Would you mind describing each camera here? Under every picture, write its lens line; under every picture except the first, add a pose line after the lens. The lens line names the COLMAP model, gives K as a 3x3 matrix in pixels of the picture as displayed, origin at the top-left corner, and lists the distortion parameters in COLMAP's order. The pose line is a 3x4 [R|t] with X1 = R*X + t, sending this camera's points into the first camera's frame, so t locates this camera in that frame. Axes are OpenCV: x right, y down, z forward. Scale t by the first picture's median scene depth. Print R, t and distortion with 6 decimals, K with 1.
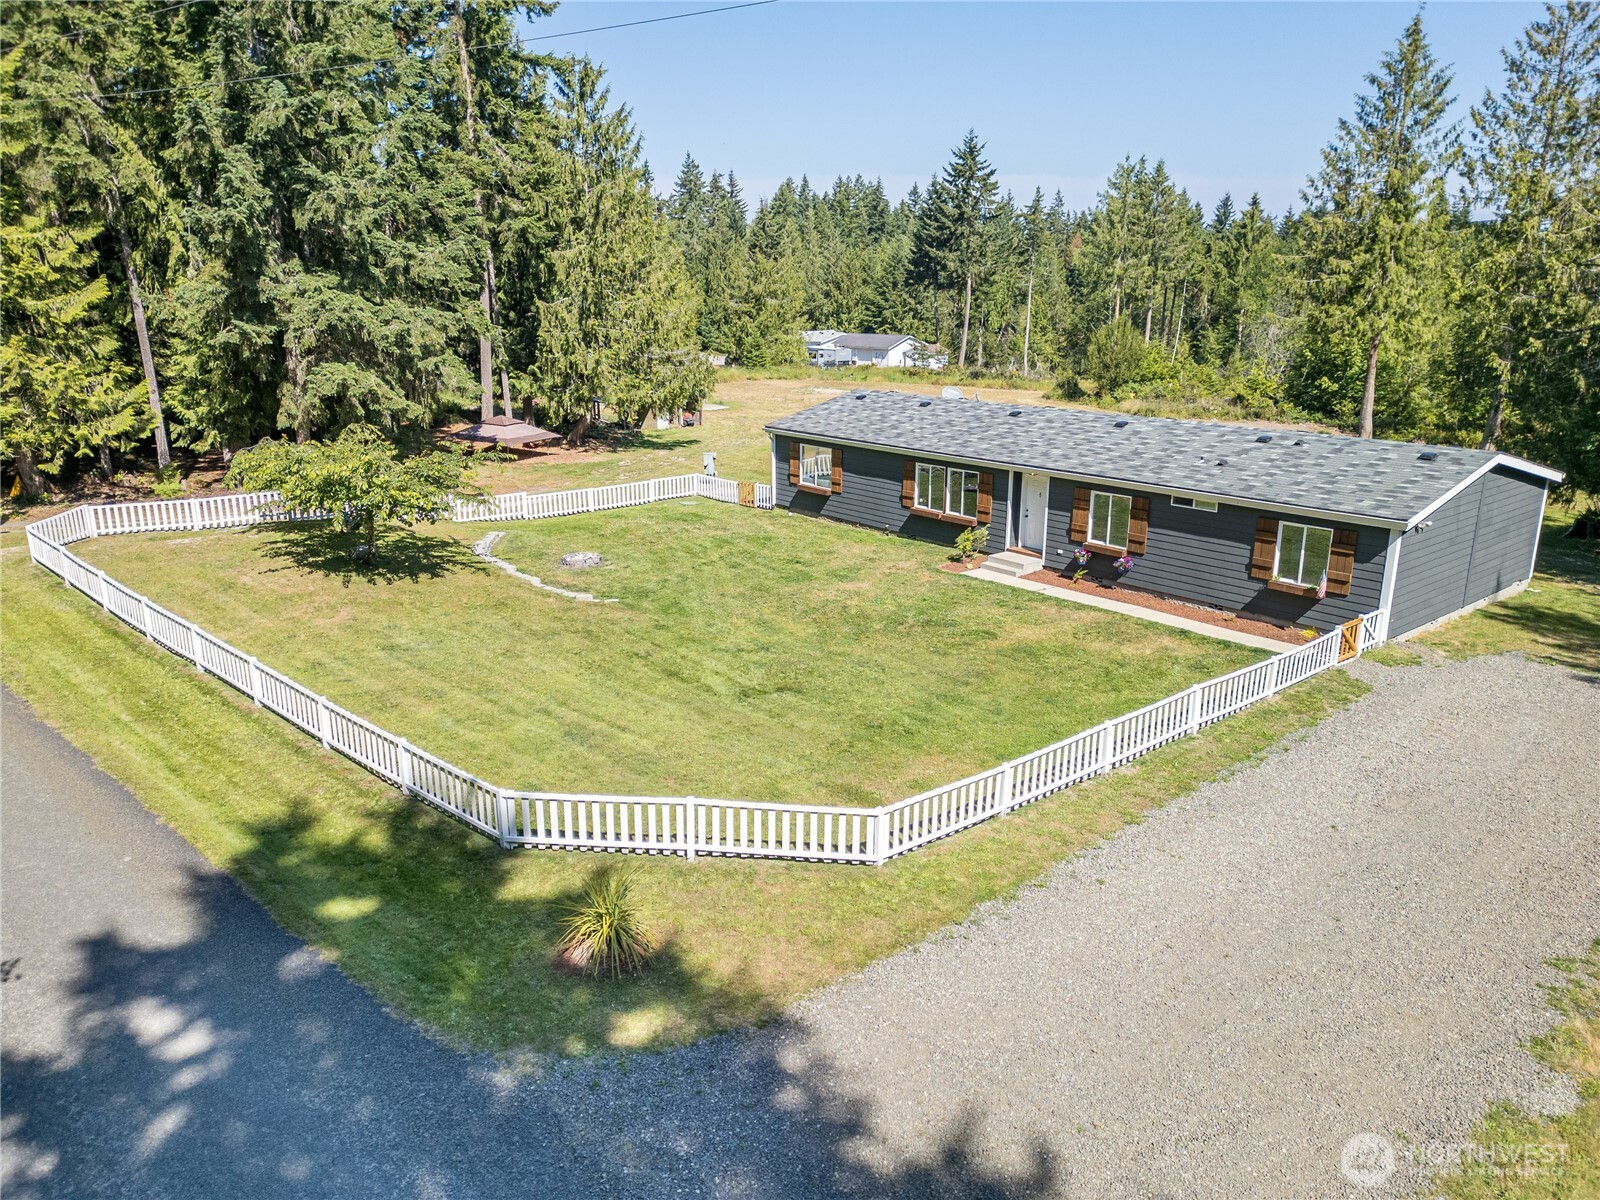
lens RADIAL K [[1121.7, 0, 784.1], [0, 1121.7, 598.3], [0, 0, 1]] dist [0.033346, -0.034462]
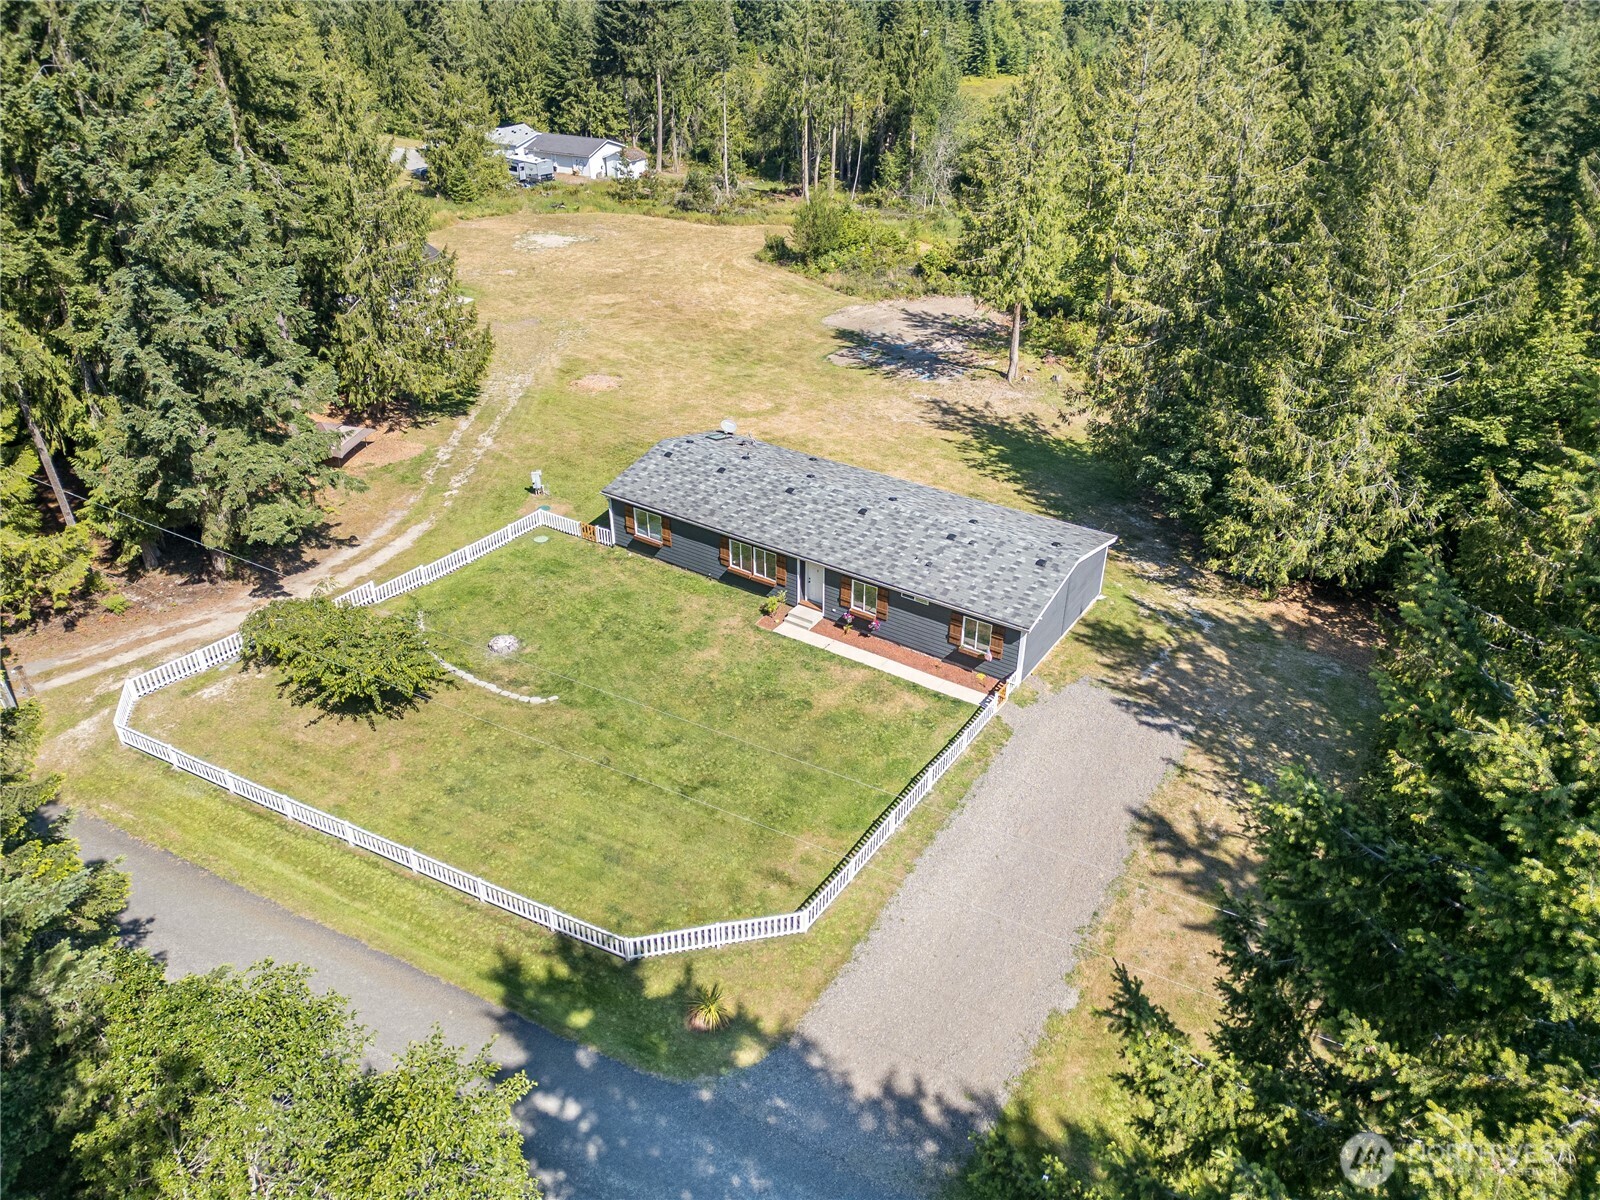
lens RADIAL K [[1121.7, 0, 804.2], [0, 1121.7, 592.8], [0, 0, 1]] dist [0.033346, -0.034462]
pose [[0.956186, -0.144146, 0.254813, -0.176895], [0.076781, 0.963393, 0.256862, -0.445135], [-0.282511, -0.226043, 0.932251, -0.408395]]
